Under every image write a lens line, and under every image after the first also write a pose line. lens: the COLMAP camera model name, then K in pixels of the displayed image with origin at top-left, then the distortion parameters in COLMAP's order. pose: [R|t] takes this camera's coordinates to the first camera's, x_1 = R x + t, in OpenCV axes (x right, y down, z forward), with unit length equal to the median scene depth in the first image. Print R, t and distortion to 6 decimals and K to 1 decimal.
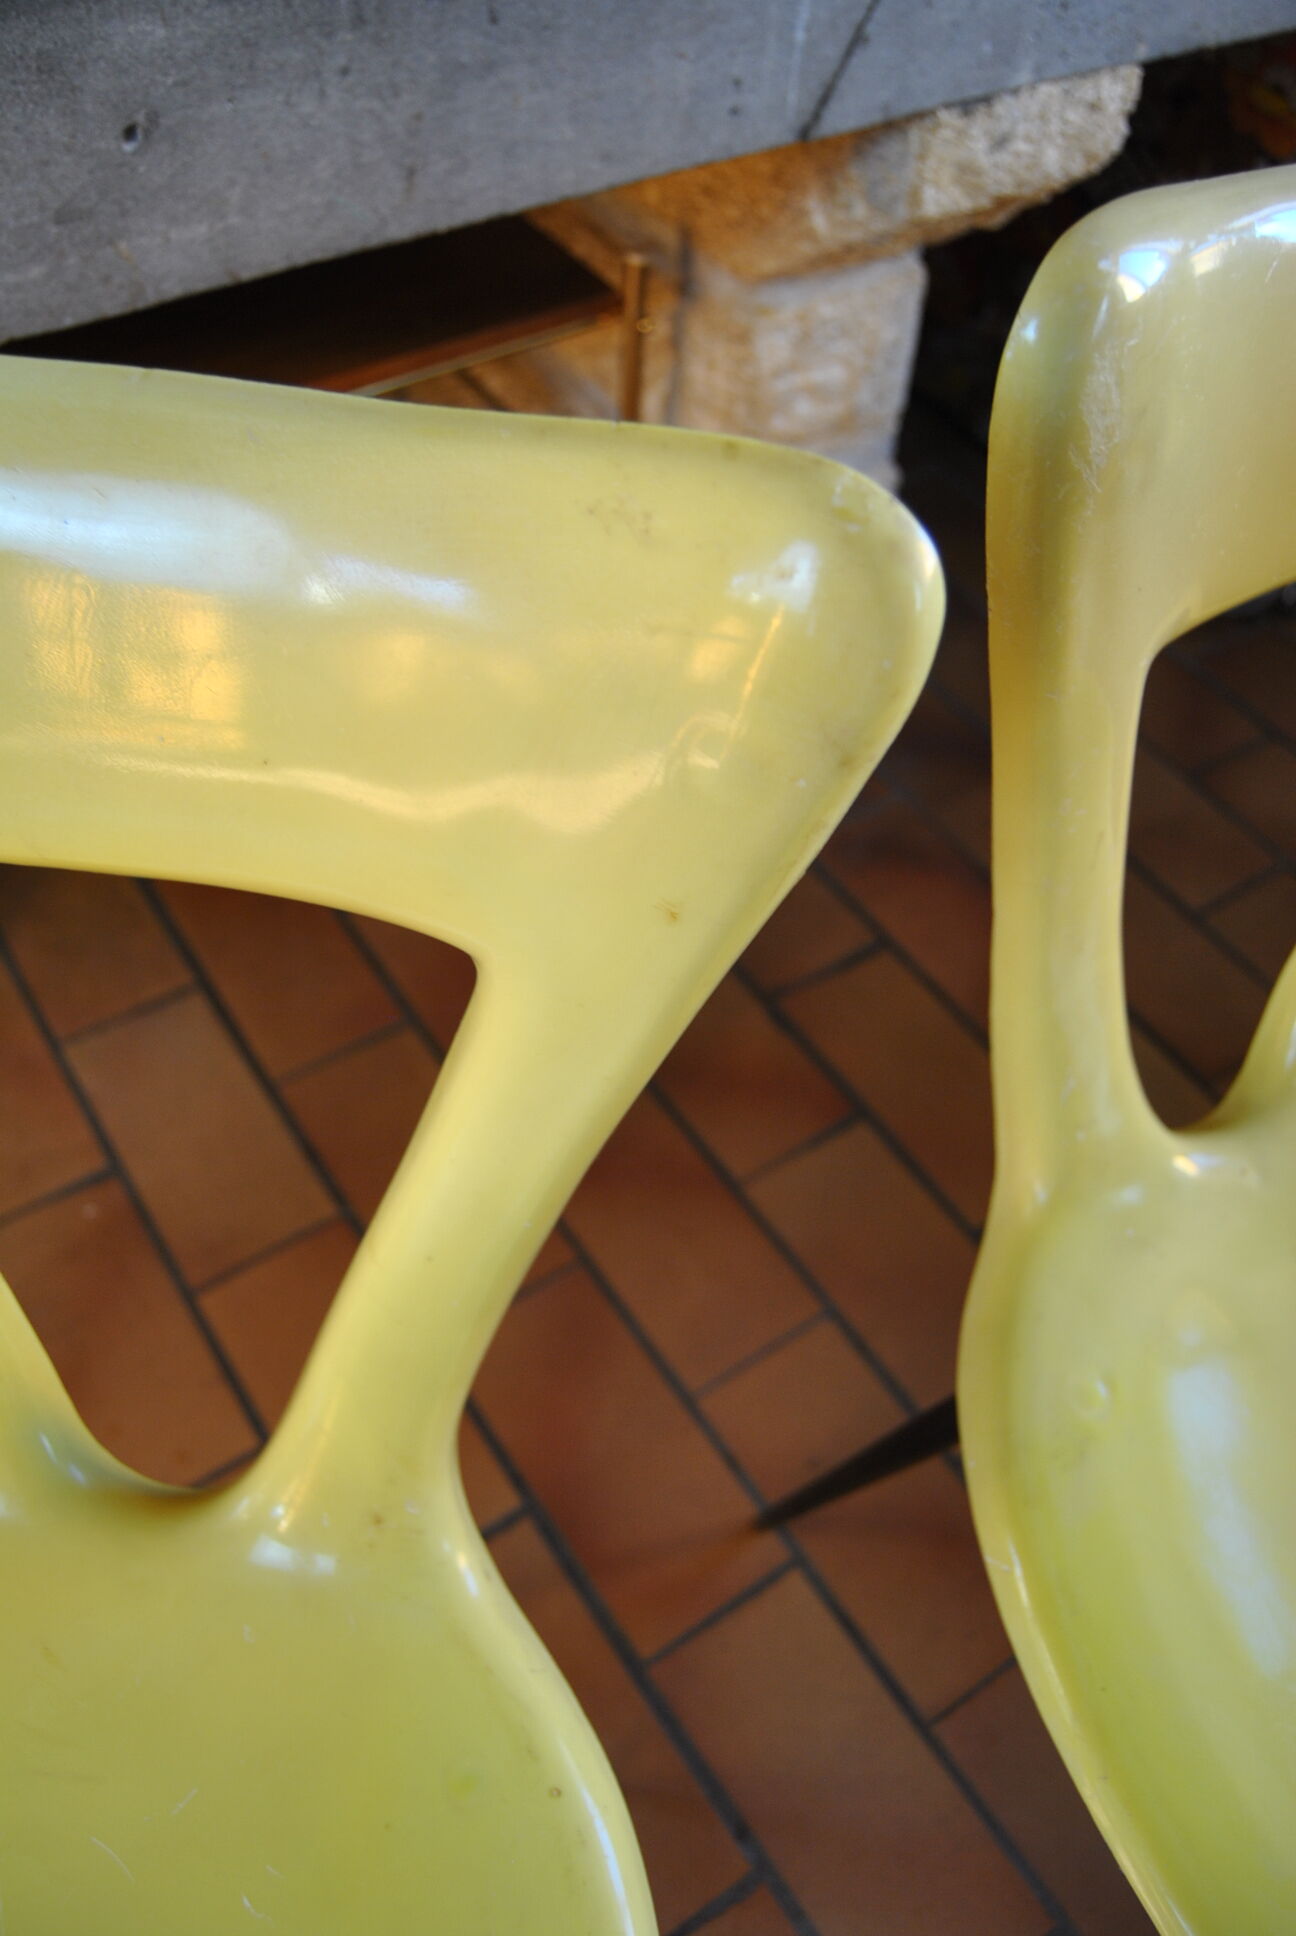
lens RADIAL K [[1545.5, 0, 632.5], [0, 1545.5, 957.5], [0, 0, 1]] dist [-0.077821, 0.010196]
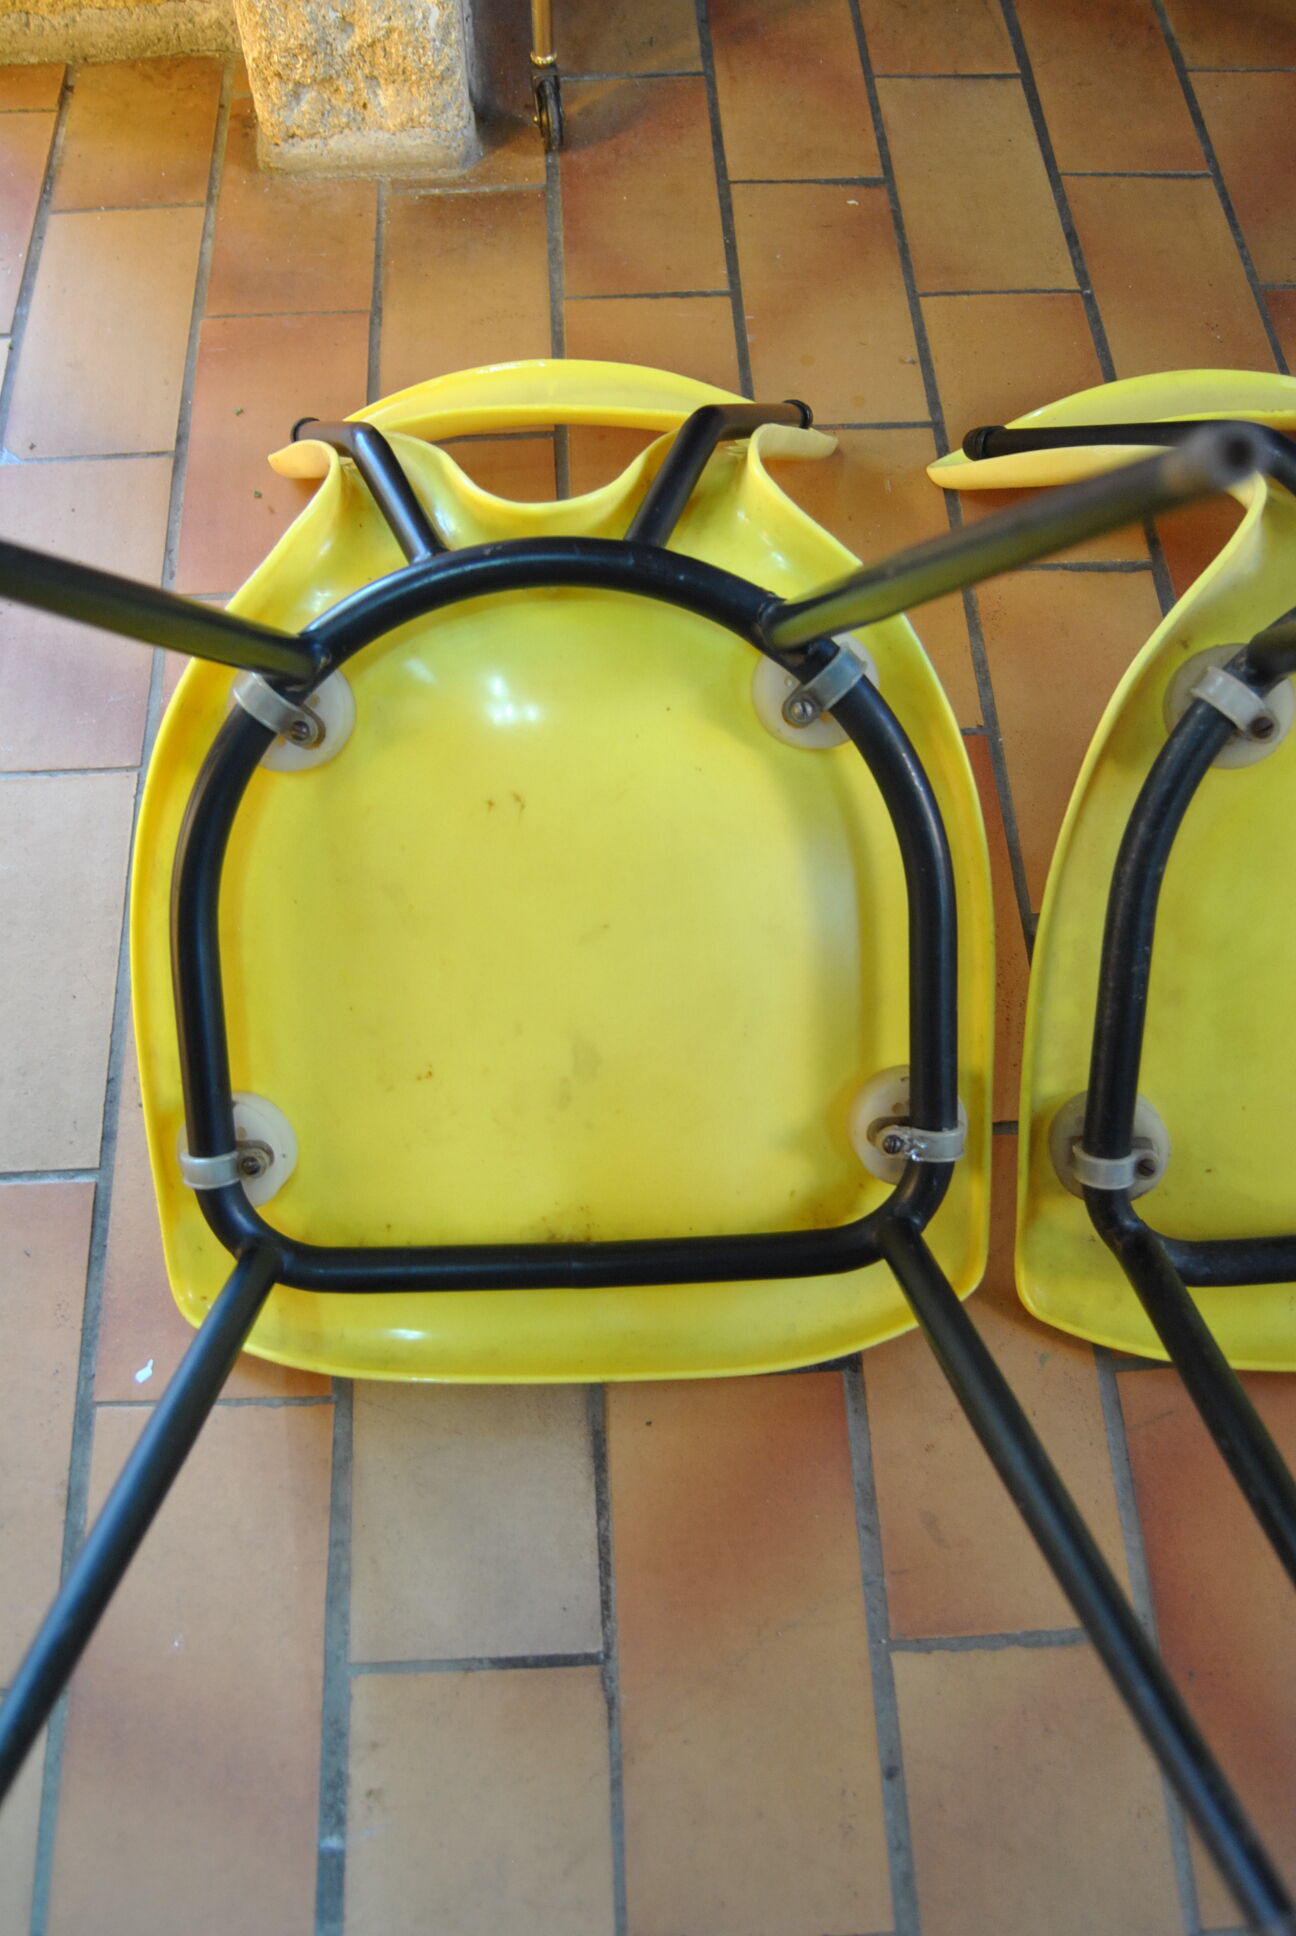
lens RADIAL K [[1688.0, 0, 634.0], [0, 1688.0, 955.8], [0, 0, 1]] dist [-0.086926, 0.033721]
pose [[0.855575, 0.436848, -0.277769, 0.082365], [-0.380974, 0.894615, 0.233500, 0.699644], [0.350501, -0.093954, 0.931838, -0.226697]]
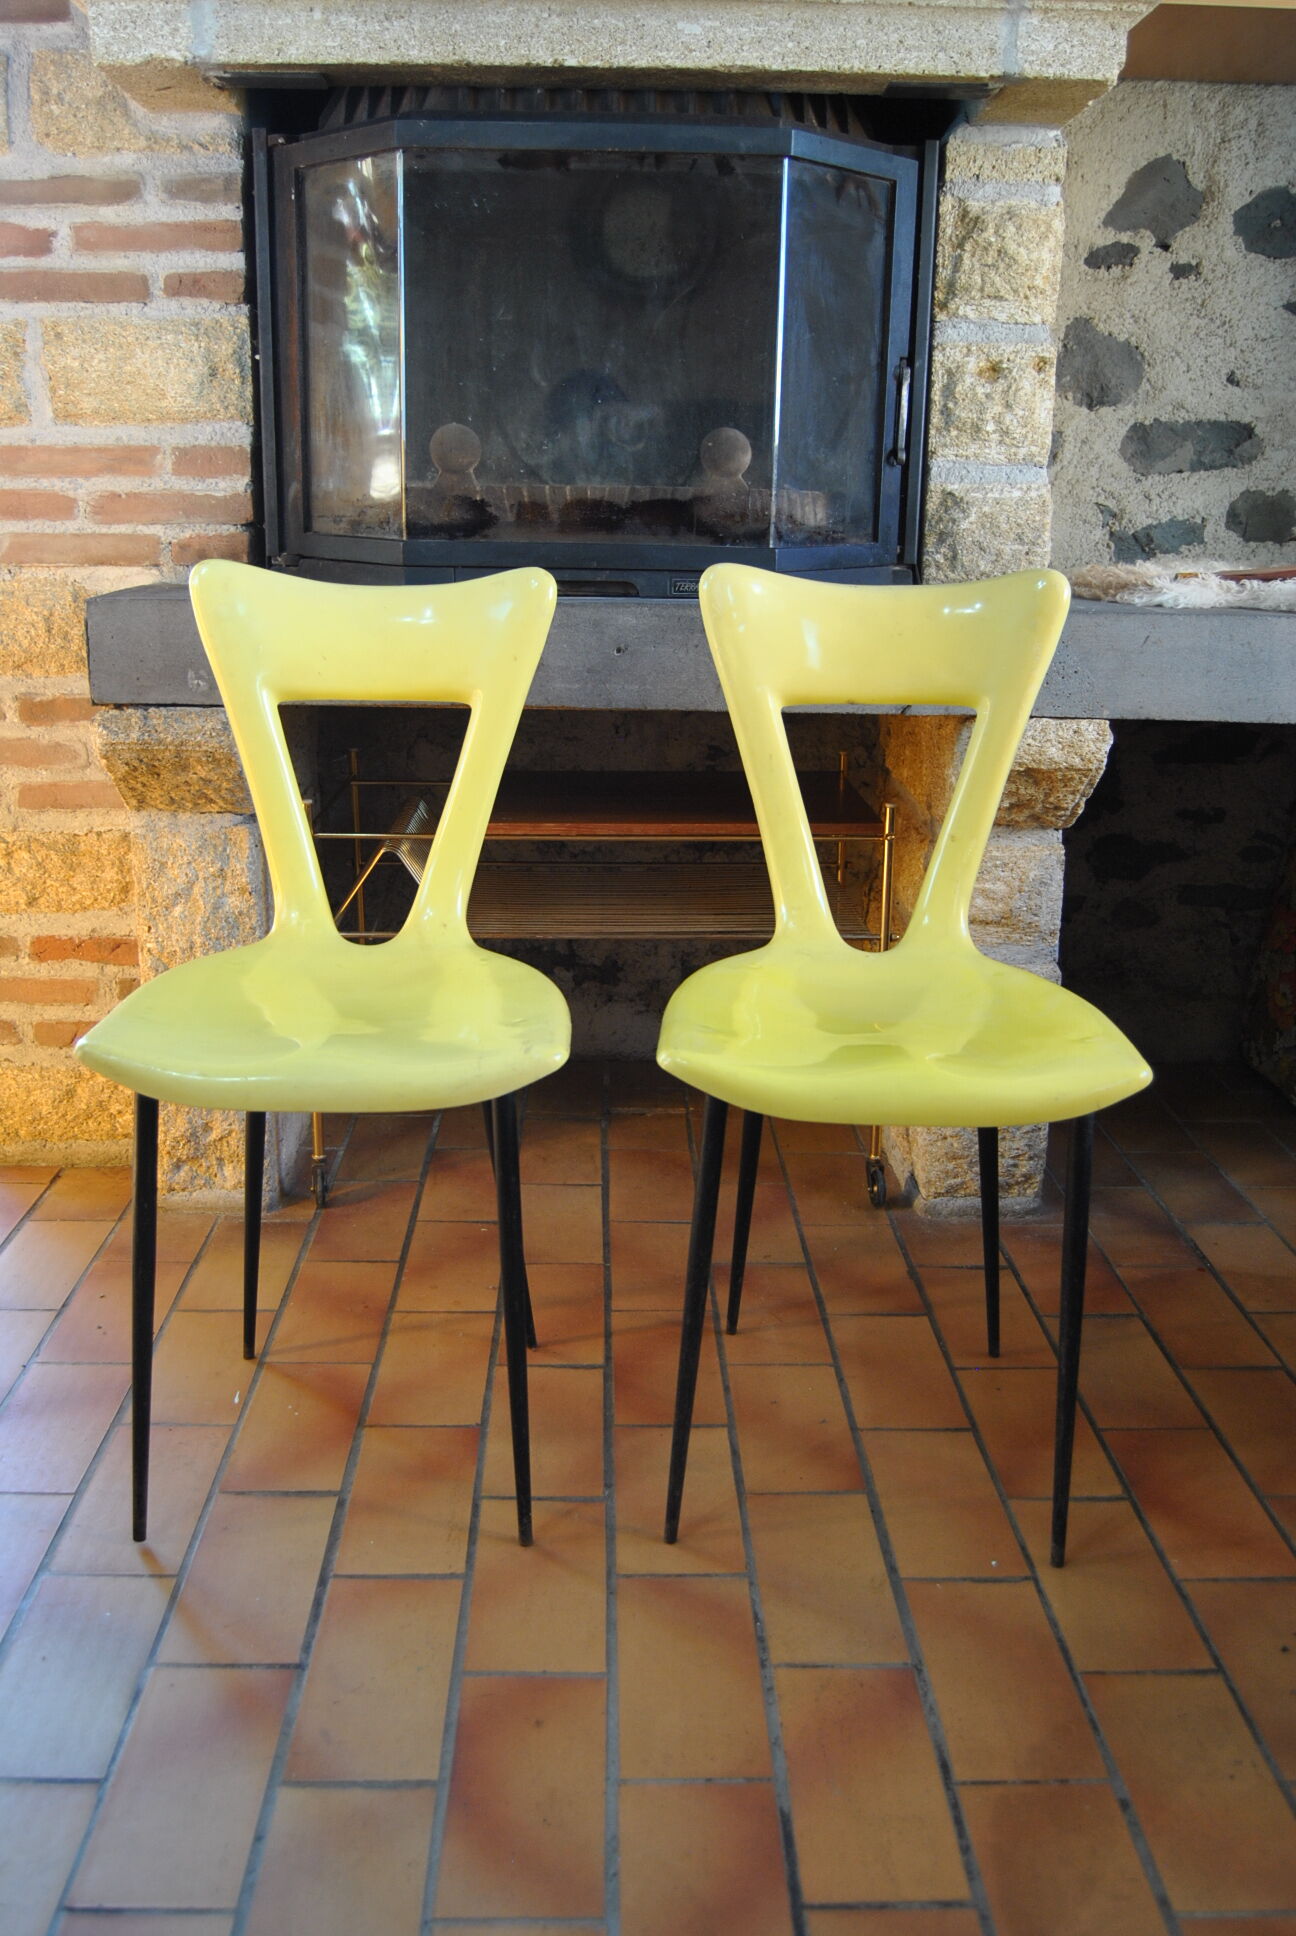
lens RADIAL K [[1718.5, 0, 632.5], [0, 1718.5, 967.1], [0, 0, 1]] dist [-0.083894, 0.026343]
pose [[0.840681, 0.111100, -0.530011, 1.373008], [-0.405483, 0.777872, -0.480102, 1.377544], [0.358942, 0.618523, 0.698992, -0.877847]]
